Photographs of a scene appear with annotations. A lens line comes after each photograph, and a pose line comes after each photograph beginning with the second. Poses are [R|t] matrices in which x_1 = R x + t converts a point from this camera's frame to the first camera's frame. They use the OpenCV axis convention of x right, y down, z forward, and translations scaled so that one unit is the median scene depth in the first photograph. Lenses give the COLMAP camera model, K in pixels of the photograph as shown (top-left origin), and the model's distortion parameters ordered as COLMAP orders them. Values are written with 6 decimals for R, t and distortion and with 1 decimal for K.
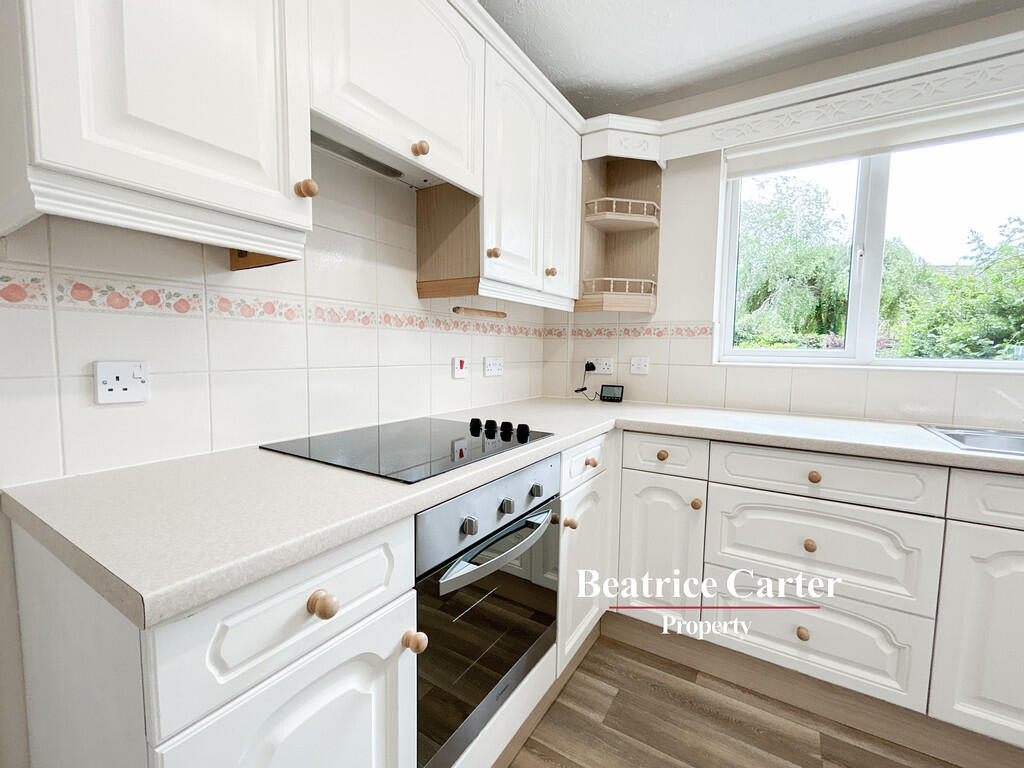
lens RADIAL K [[504.0, 0, 512.0], [0, 504.0, 384.0], [0, 0, 1]] dist [-0.020327, 0.013504]
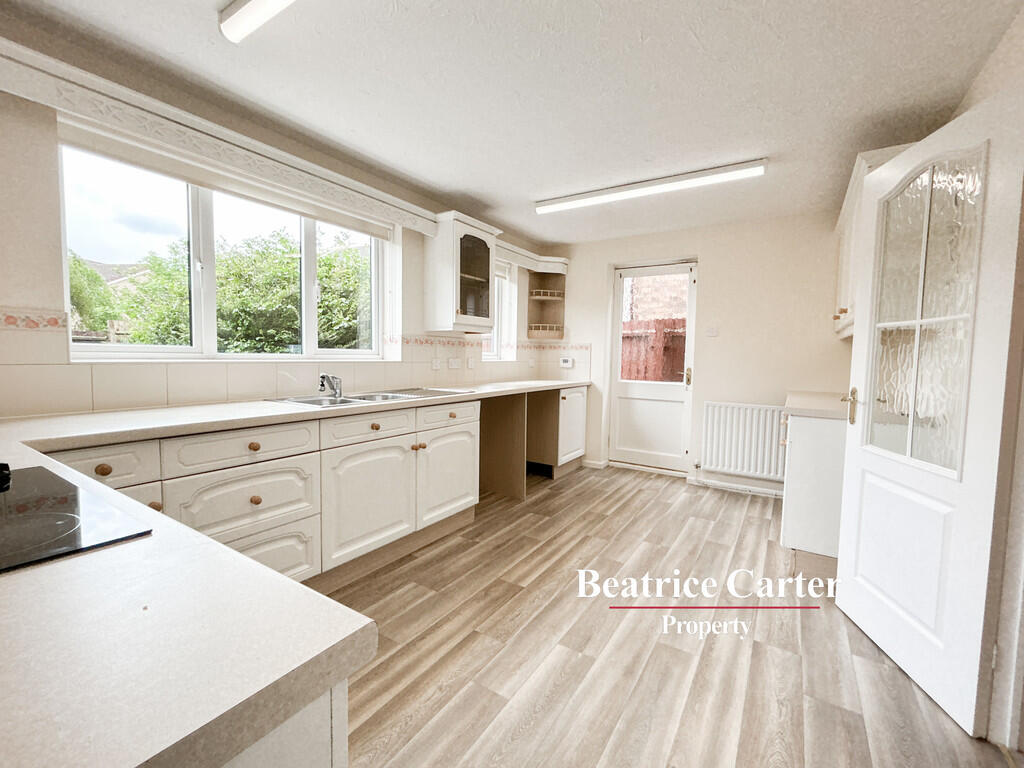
lens RADIAL K [[447.4, 0, 512.1], [0, 447.4, 378.7], [0, 0, 1]] dist [-0.001378, -0.000238]
pose [[-0.041846, -0.073493, 0.996417, -0.506220], [0.052596, 0.995746, 0.075653, -0.035781], [-0.997739, 0.055573, -0.037803, 0.346804]]
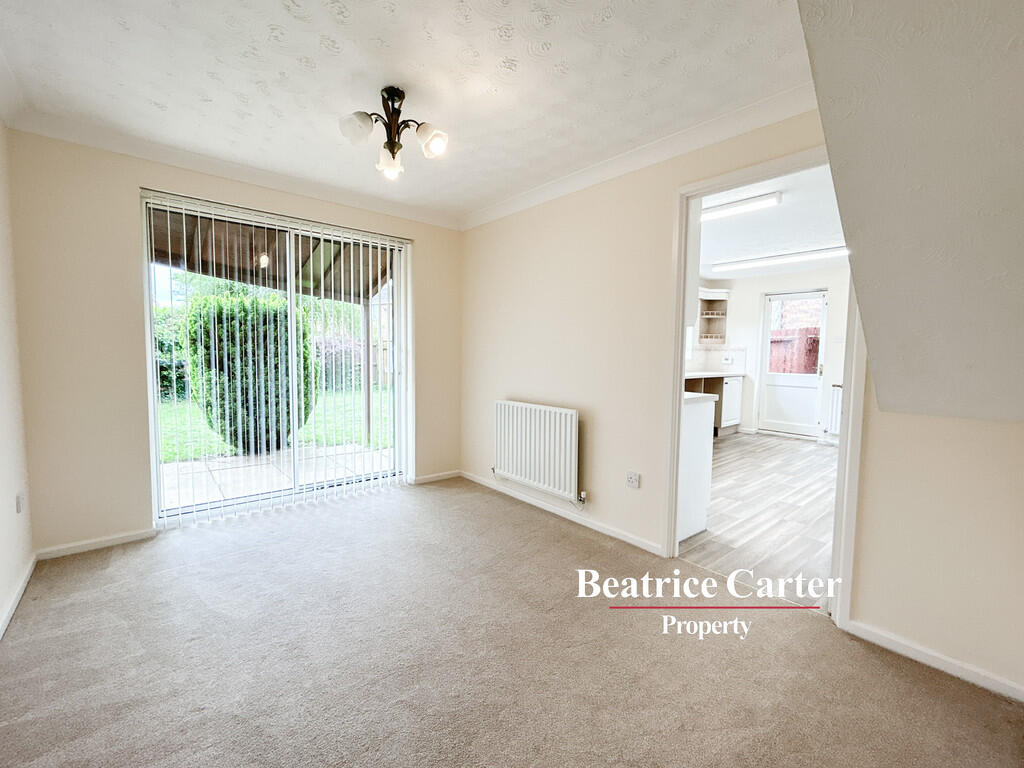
lens RADIAL K [[447.4, 0, 512.1], [0, 447.4, 378.7], [0, 0, 1]] dist [-0.001378, -0.000238]
pose [[0.256229, -0.077632, 0.963494, -0.850096], [0.058731, 0.996178, 0.064646, -0.052905], [-0.964830, 0.040023, 0.259810, 0.427021]]
